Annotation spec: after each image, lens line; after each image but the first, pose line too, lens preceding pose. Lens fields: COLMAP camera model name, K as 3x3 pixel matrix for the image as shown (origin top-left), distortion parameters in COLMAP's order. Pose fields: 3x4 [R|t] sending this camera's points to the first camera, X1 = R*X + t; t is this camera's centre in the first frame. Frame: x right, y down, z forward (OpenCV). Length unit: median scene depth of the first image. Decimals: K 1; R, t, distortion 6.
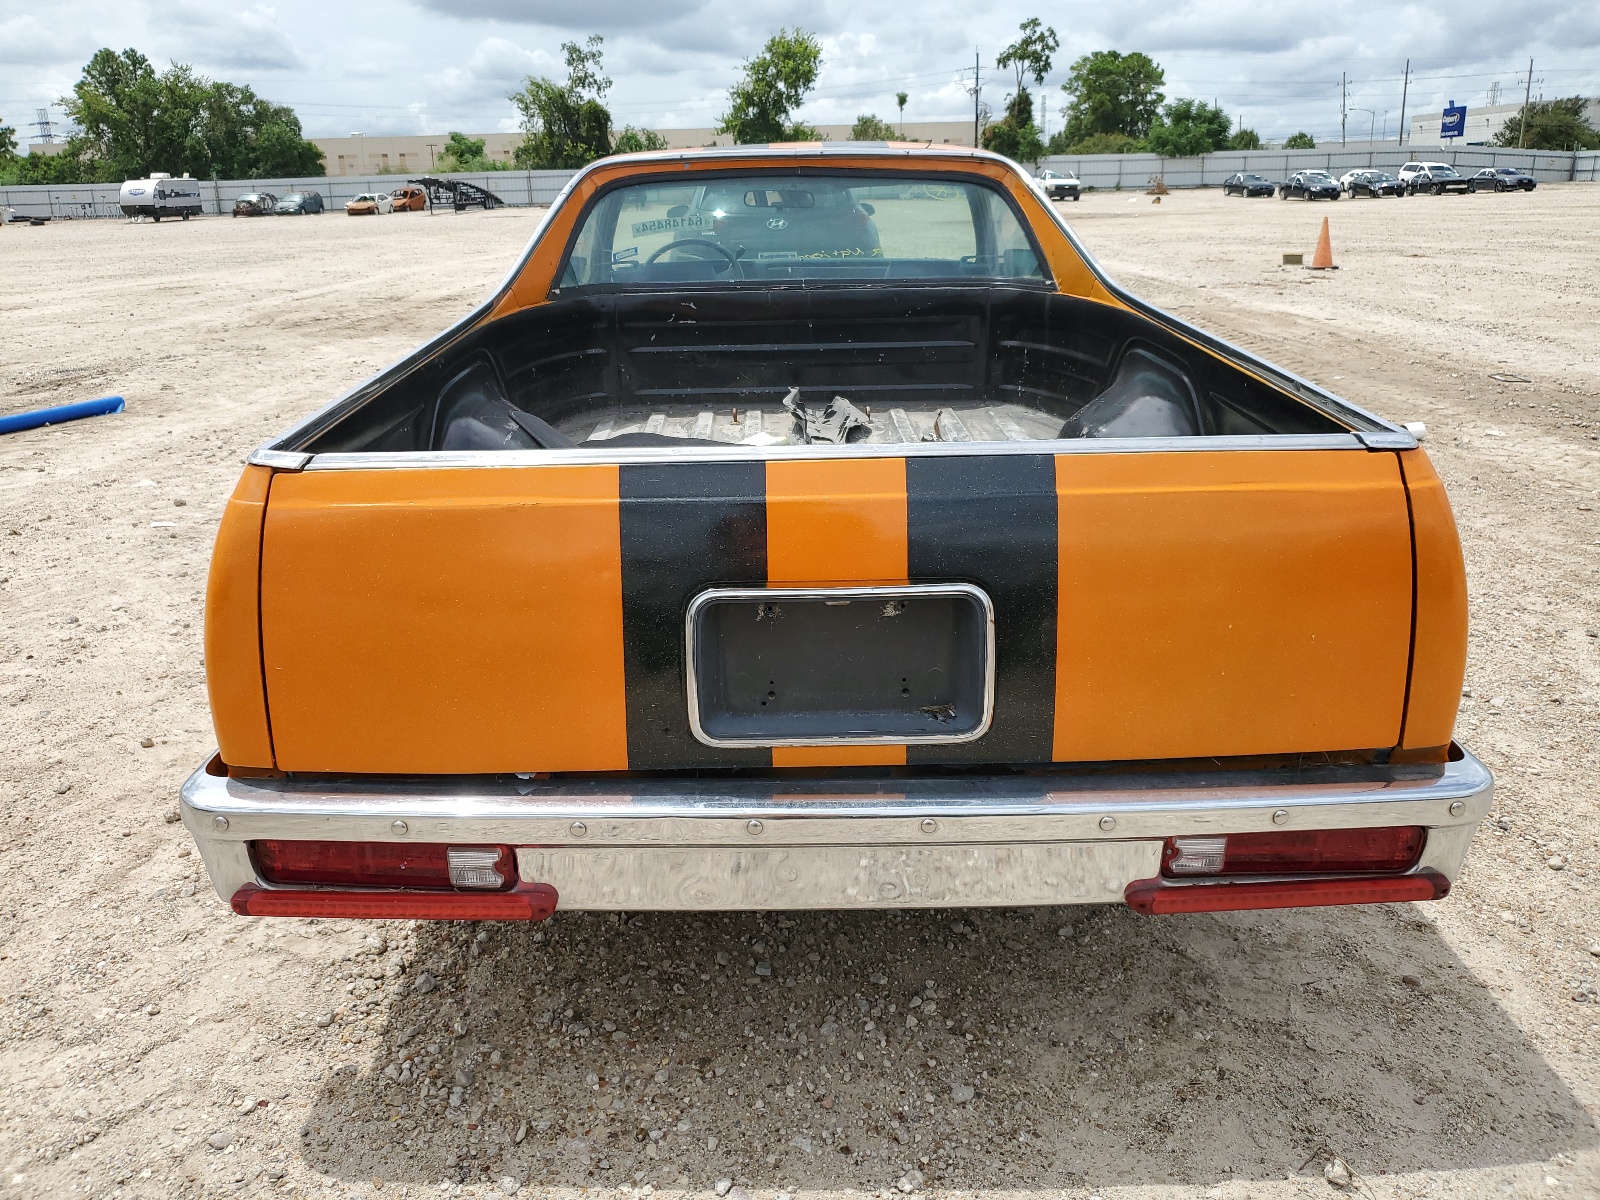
lens RADIAL K [[1231.3, 0, 800.0], [0, 1231.3, 600.0], [0, 0, 1]] dist [0.016891, 0.004043]
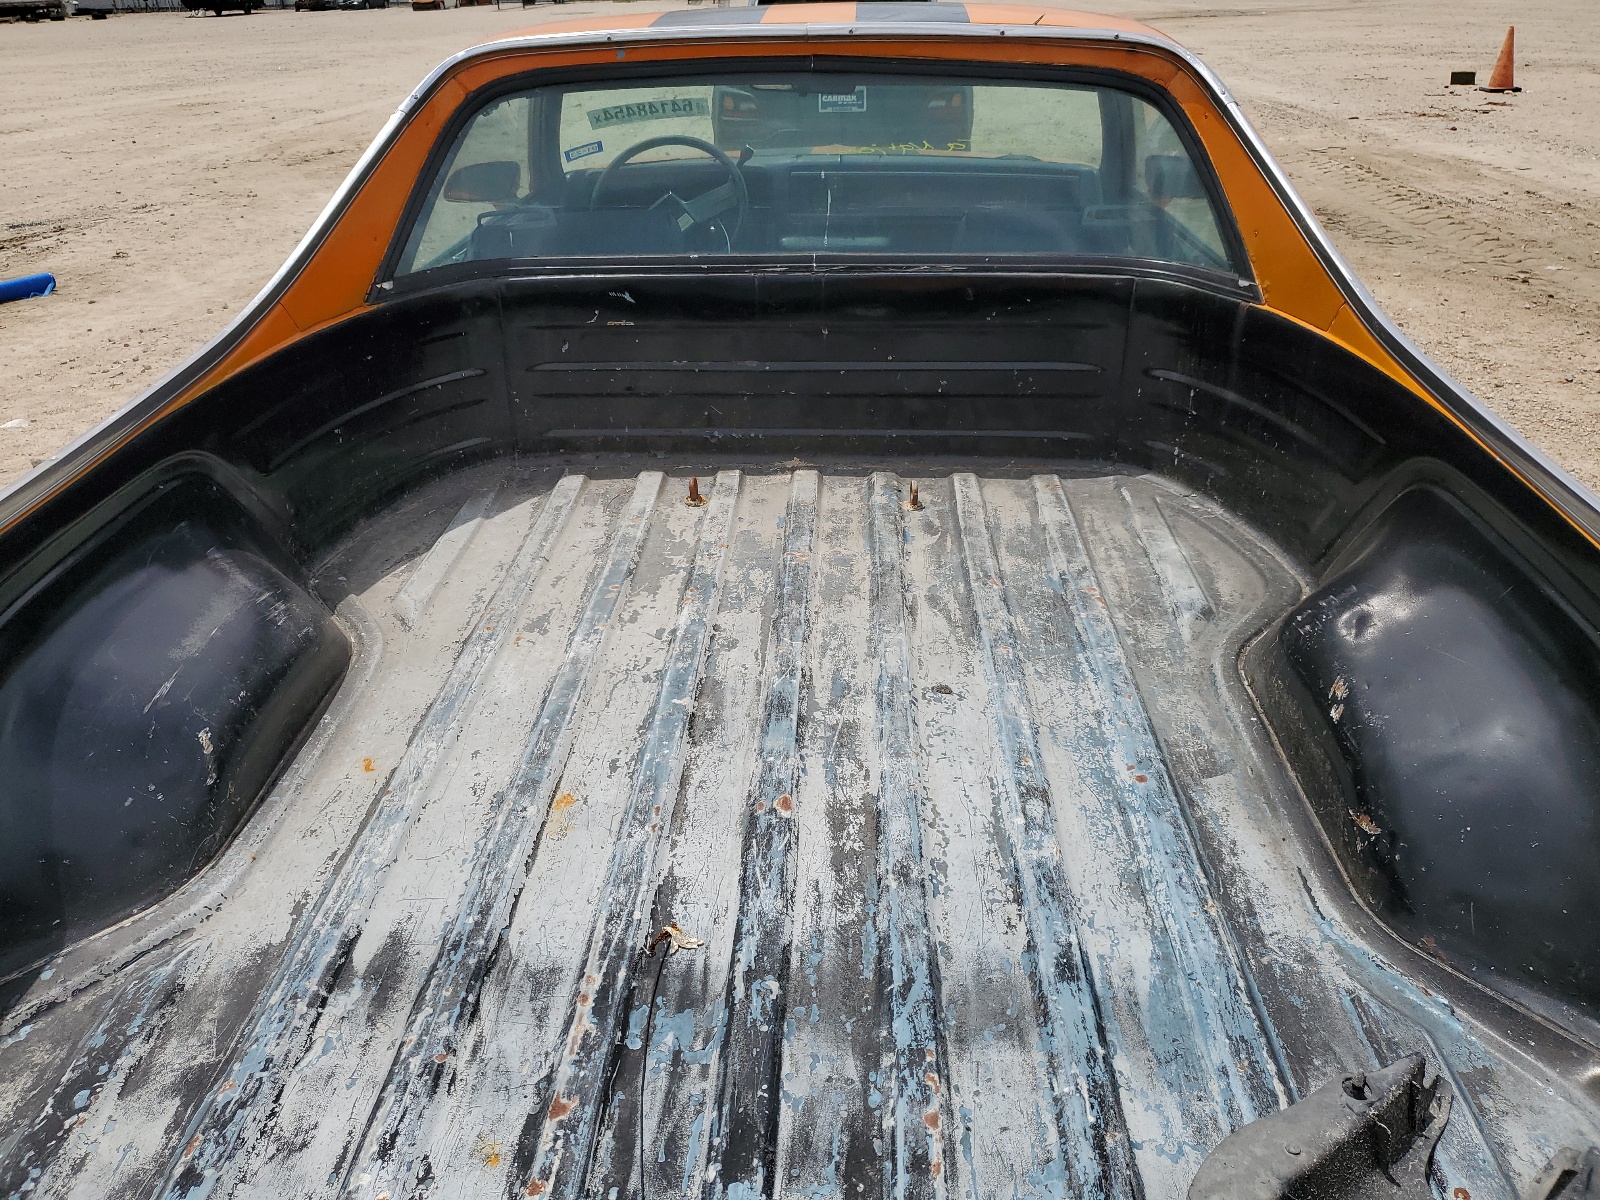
lens RADIAL K [[1258.9, 0, 787.4], [0, 1258.9, 599.8], [0, 0, 1]] dist [-0.013027, 0.060361]
pose [[0.997397, 0.030730, -0.065237, 0.009717], [-0.021622, 0.990474, 0.135991, -0.050226], [0.068795, -0.134227, 0.988560, 0.107259]]
